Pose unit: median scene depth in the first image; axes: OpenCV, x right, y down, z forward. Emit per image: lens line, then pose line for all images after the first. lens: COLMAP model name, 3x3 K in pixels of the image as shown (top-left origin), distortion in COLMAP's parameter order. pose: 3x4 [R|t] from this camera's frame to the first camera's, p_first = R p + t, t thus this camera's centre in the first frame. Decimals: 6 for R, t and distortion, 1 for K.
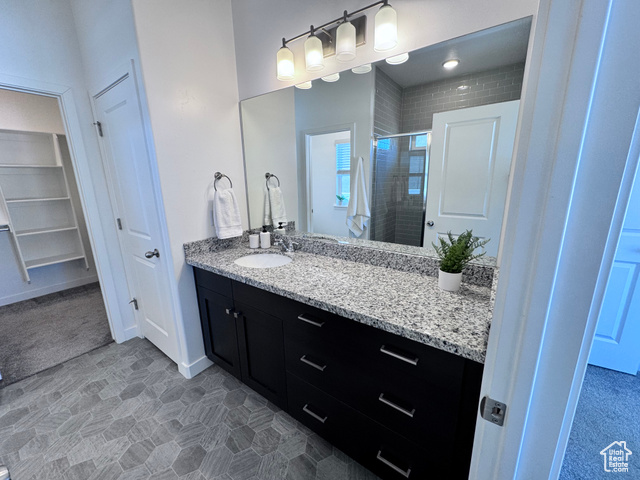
lens RADIAL K [[255.7, 0, 321.4], [0, 255.7, 238.6], [0, 0, 1]] dist [-0.002160, -0.000112]
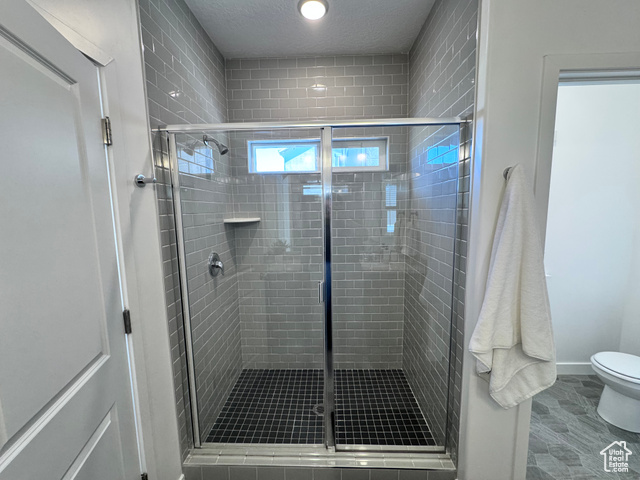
lens RADIAL K [[255.7, 0, 321.4], [0, 255.7, 238.6], [0, 0, 1]] dist [-0.002160, -0.000112]
pose [[0.822563, -0.054424, 0.566064, 0.395731], [0.125424, 0.988260, -0.087242, -0.354213], [-0.554670, 0.142760, 0.819732, 1.255265]]
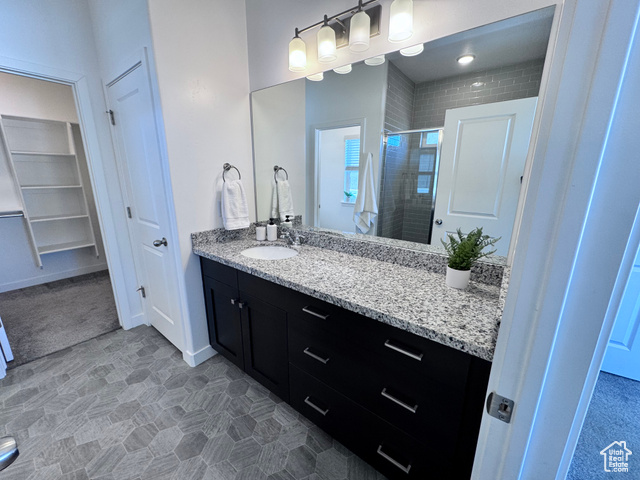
lens RADIAL K [[255.7, 0, 321.4], [0, 255.7, 238.6], [0, 0, 1]] dist [-0.002160, -0.000112]
pose [[0.999218, 0.032033, -0.023197, -0.002318], [-0.031756, 0.999421, 0.012223, 0.011870], [0.023575, -0.011477, 0.999656, 0.004751]]
